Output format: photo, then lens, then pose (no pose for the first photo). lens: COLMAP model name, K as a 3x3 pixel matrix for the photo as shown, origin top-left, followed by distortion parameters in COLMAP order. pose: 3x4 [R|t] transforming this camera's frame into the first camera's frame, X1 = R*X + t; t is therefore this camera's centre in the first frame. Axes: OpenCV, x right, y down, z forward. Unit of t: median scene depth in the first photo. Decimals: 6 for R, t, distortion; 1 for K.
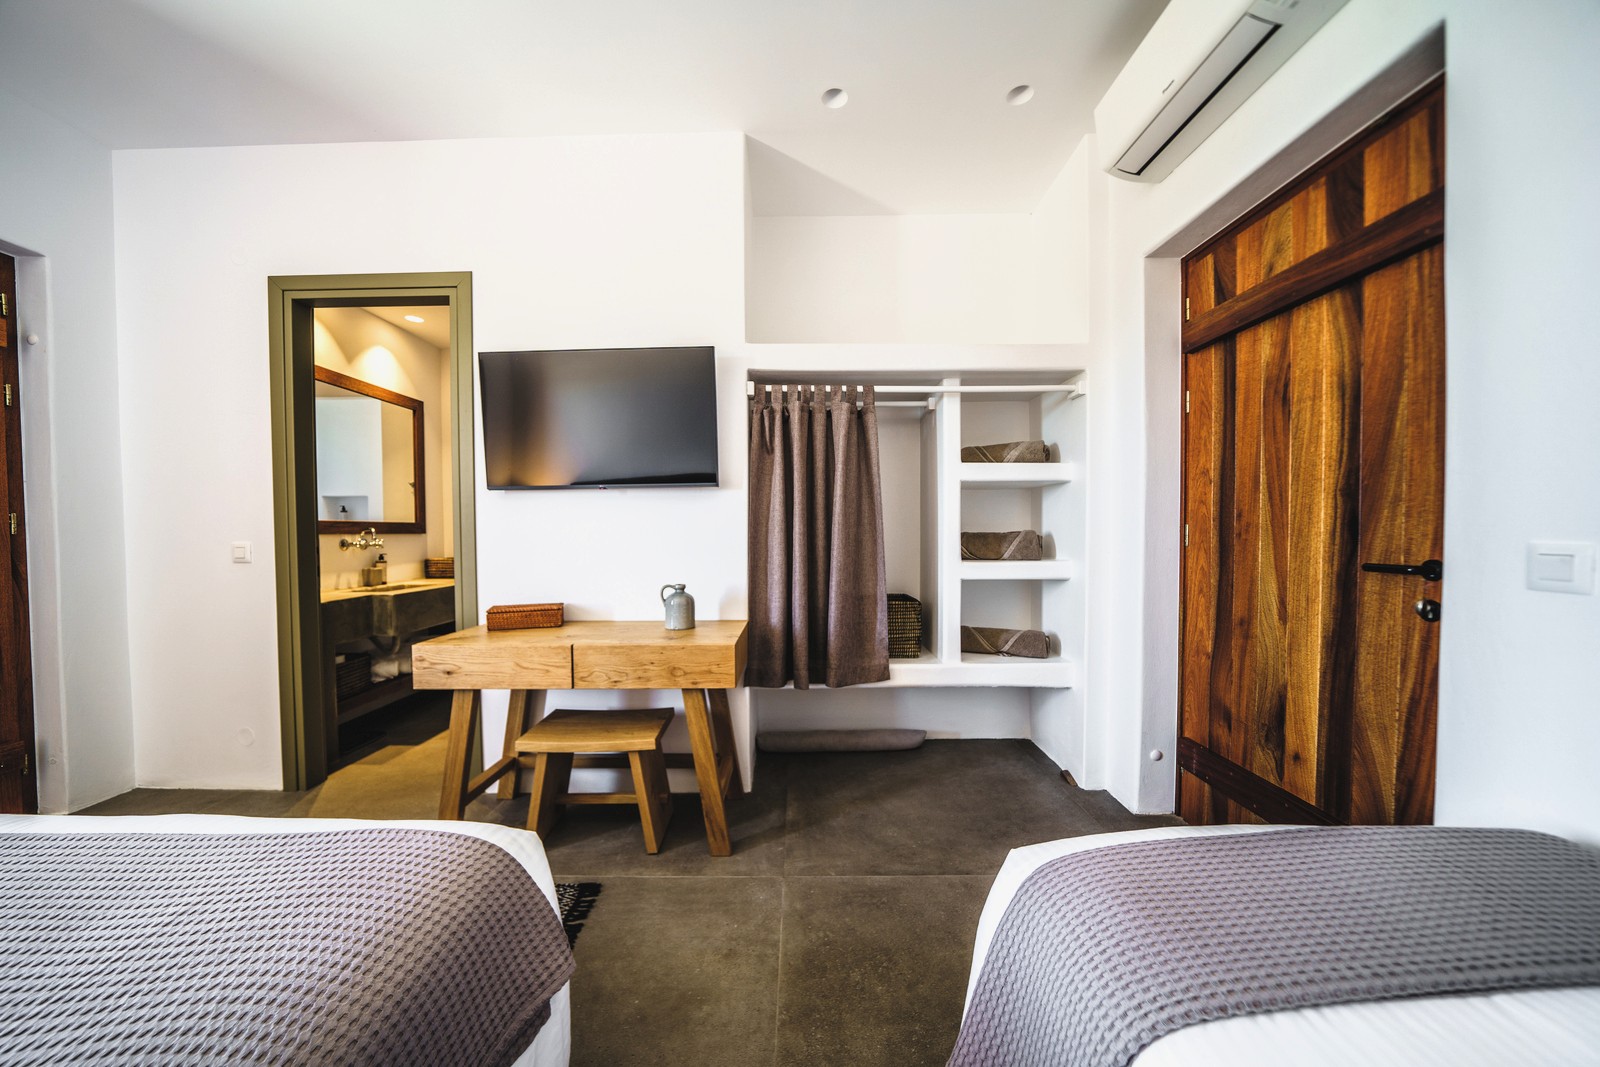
lens RADIAL K [[562.8, 0, 797.5], [0, 562.8, 544.7], [0, 0, 1]] dist [-0.020530, -0.000103]
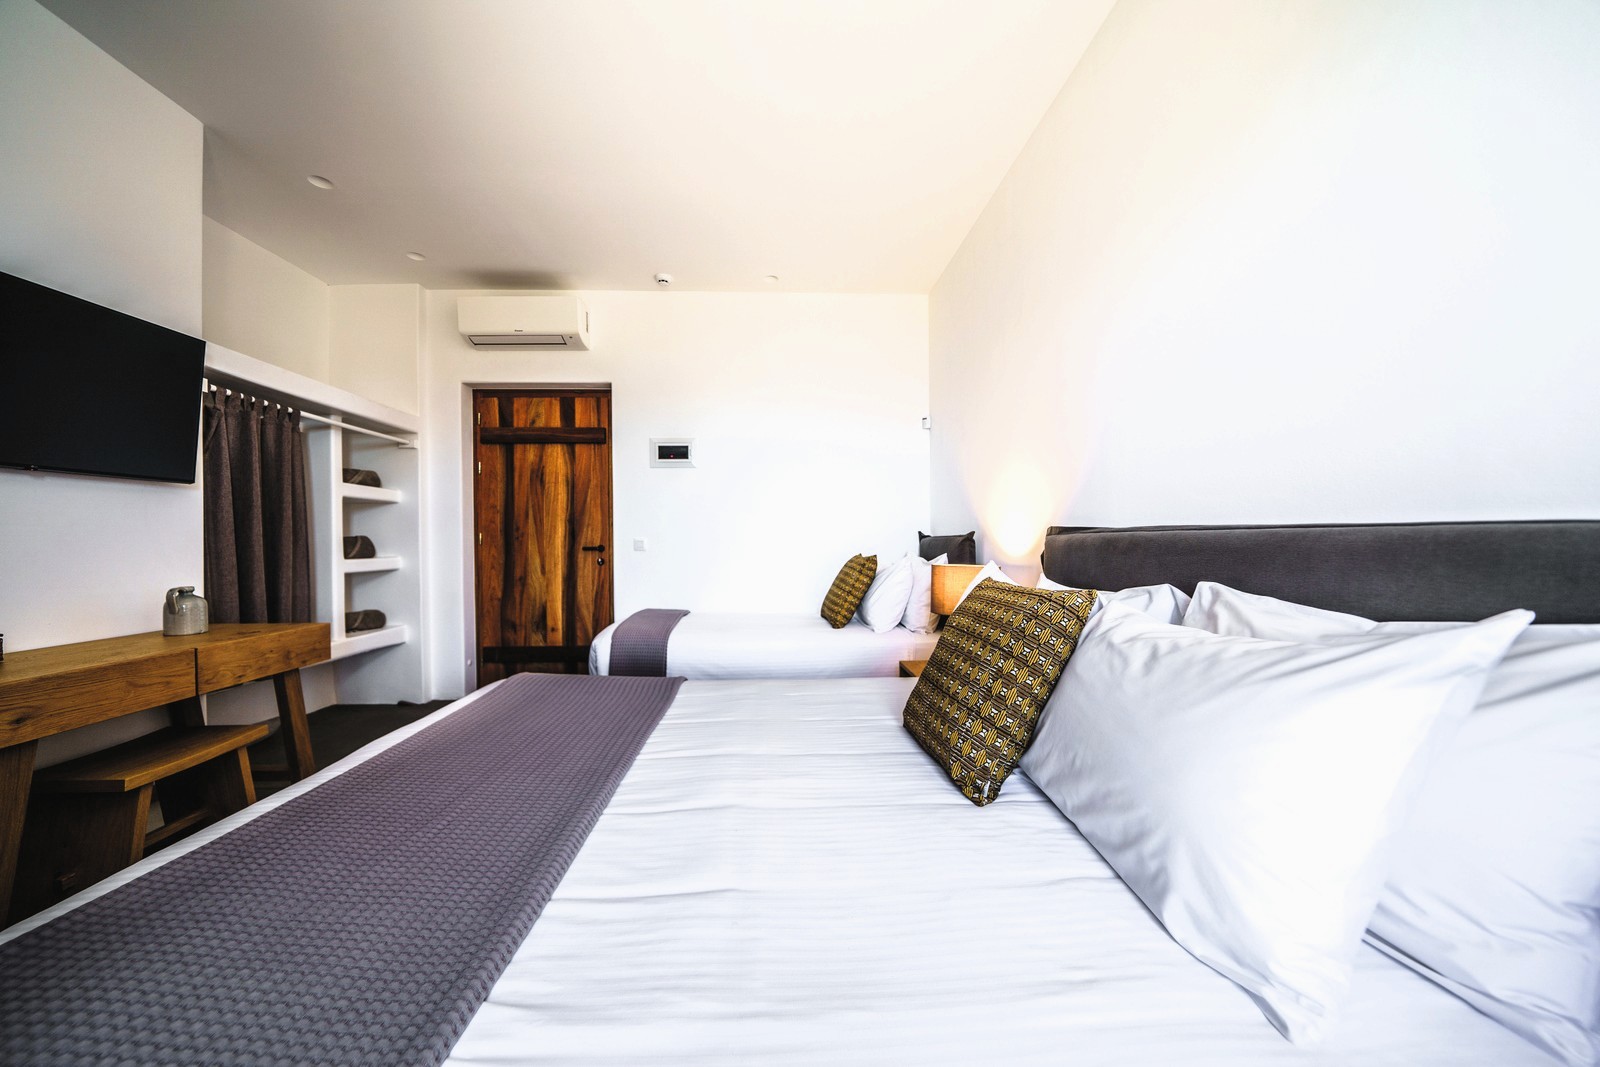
lens RADIAL K [[562.8, 0, 797.5], [0, 562.8, 544.7], [0, 0, 1]] dist [-0.020530, -0.000103]
pose [[-0.056470, 0.000816, 0.998404, -1.401780], [0.032262, 0.999479, 0.001008, 0.039355], [-0.997883, 0.032268, -0.056467, 0.049271]]
